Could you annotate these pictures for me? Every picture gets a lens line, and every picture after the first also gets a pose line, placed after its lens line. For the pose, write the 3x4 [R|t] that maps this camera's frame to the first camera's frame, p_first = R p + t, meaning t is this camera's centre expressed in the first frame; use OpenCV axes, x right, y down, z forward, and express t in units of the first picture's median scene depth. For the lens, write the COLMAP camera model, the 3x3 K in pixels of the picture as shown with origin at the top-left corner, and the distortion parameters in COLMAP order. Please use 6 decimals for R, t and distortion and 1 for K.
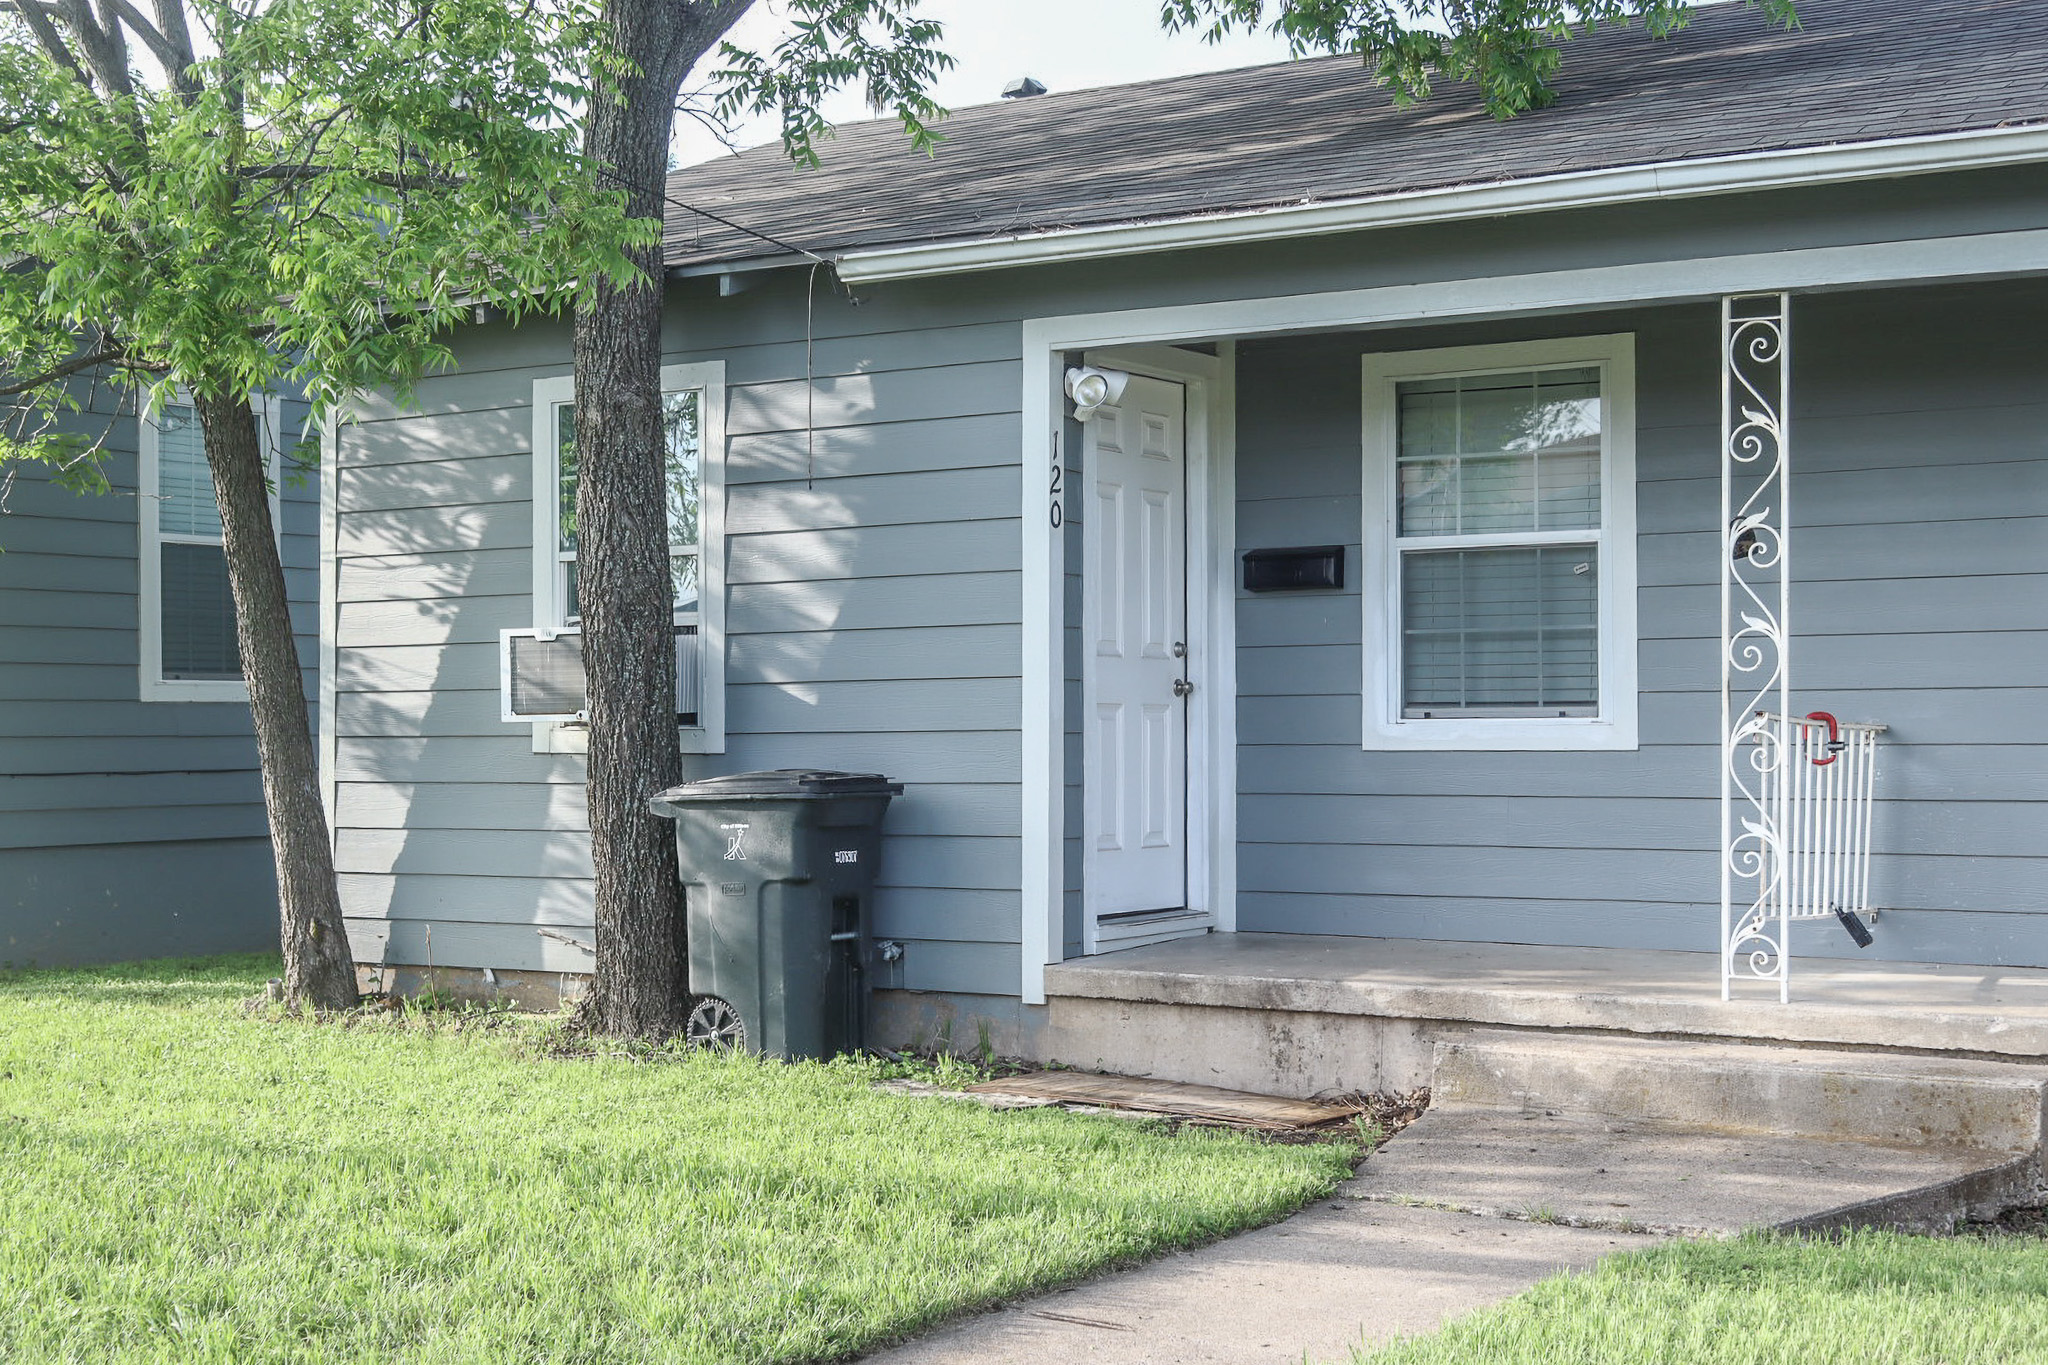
lens RADIAL K [[2862.8, 0, 1024.1], [0, 2862.8, 864.7], [0, 0, 1]] dist [0.026741, 0.053954]
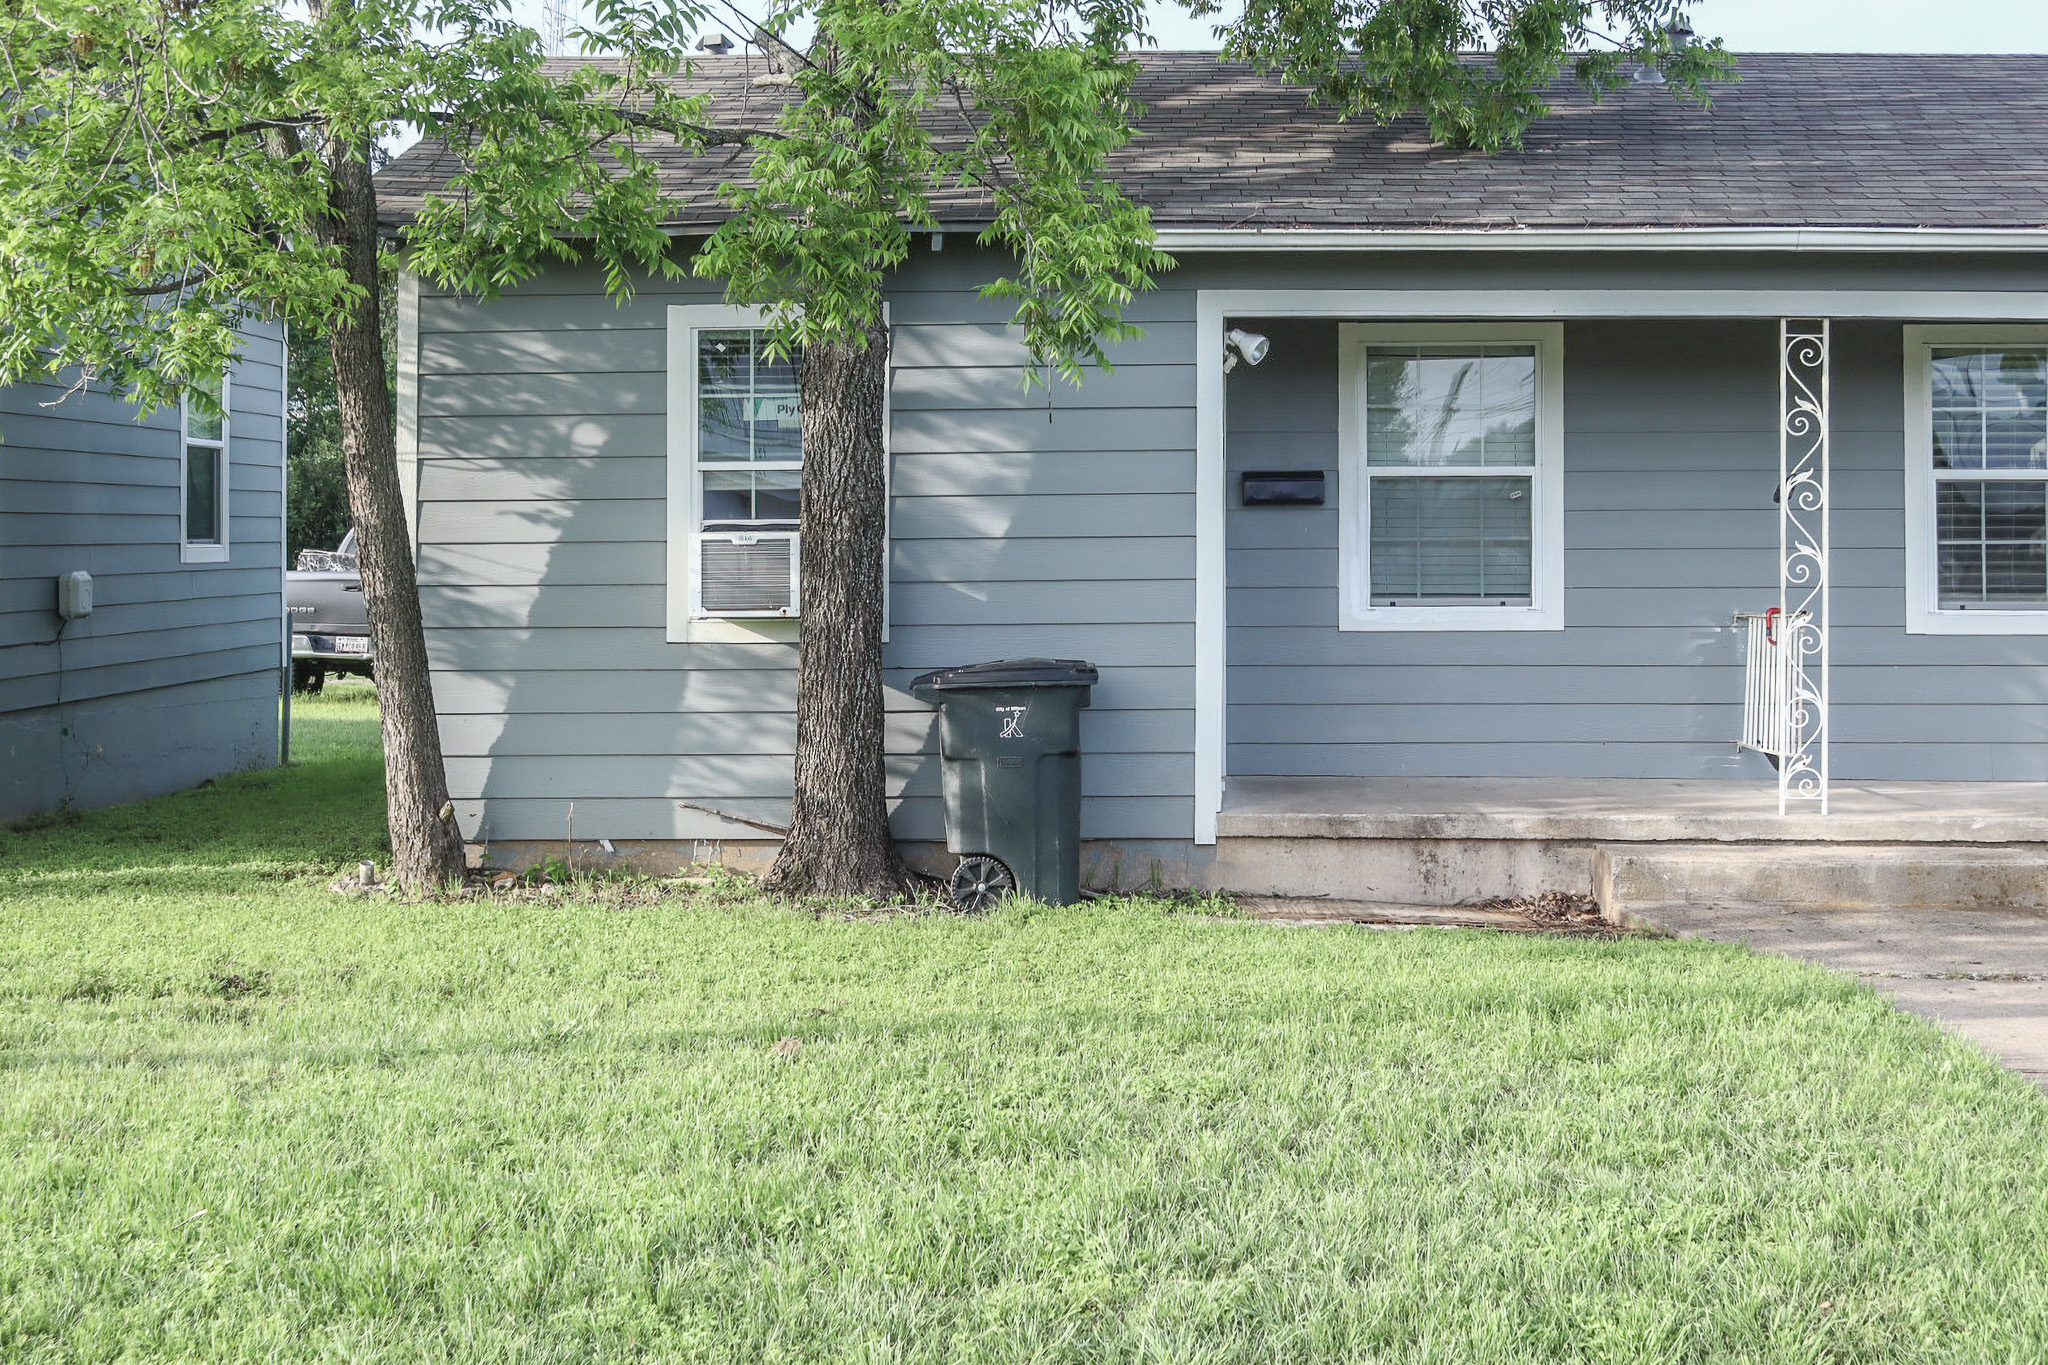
lens RADIAL K [[2580.7, 0, 1024.0], [0, 2580.7, 682.5], [0, 0, 1]] dist [0.020232, 0.037577]
pose [[0.857099, -0.027260, 0.514430, -0.642198], [0.022800, 0.999628, 0.014983, -0.040069], [-0.514647, -0.001112, 0.857401, 0.087016]]
